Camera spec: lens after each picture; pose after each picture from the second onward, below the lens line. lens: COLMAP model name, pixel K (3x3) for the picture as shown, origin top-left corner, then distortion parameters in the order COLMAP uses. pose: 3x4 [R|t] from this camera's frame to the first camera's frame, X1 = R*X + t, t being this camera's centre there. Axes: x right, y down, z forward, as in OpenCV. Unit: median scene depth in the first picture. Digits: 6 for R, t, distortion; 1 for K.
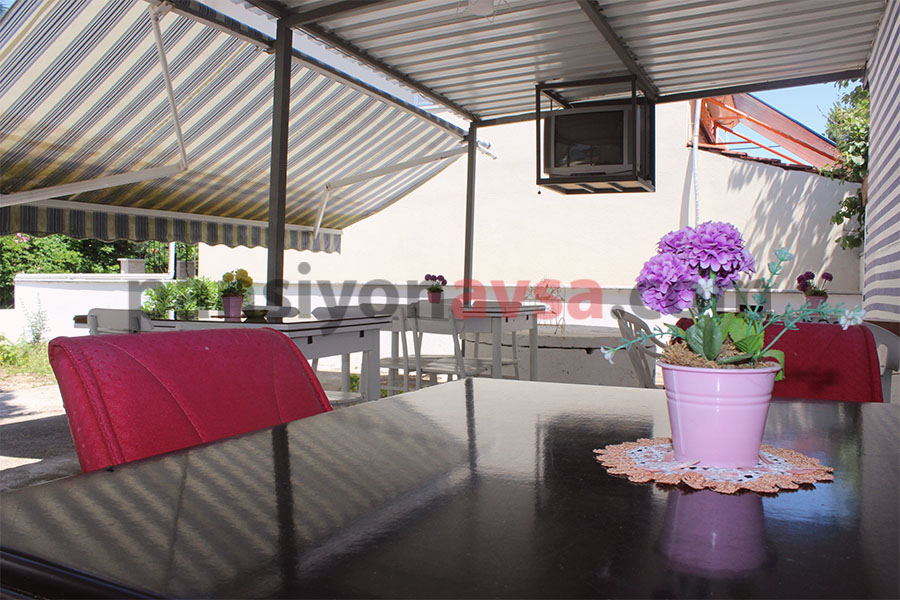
lens RADIAL K [[736.0, 0, 450.0], [0, 736.0, 300.0], [0, 0, 1]] dist [-0.207153, 0.214022]
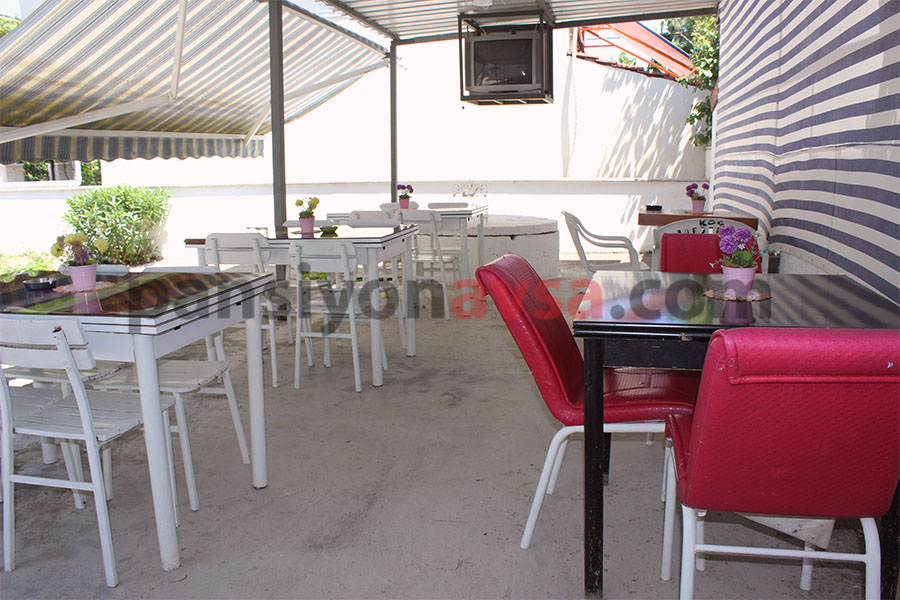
lens RADIAL K [[736.0, 0, 450.0], [0, 736.0, 300.0], [0, 0, 1]] dist [-0.207153, 0.214022]
pose [[0.976888, -0.066284, 0.203214, -0.139746], [0.032243, 0.985522, 0.166455, -0.029730], [-0.211305, -0.156055, 0.964882, -0.168567]]
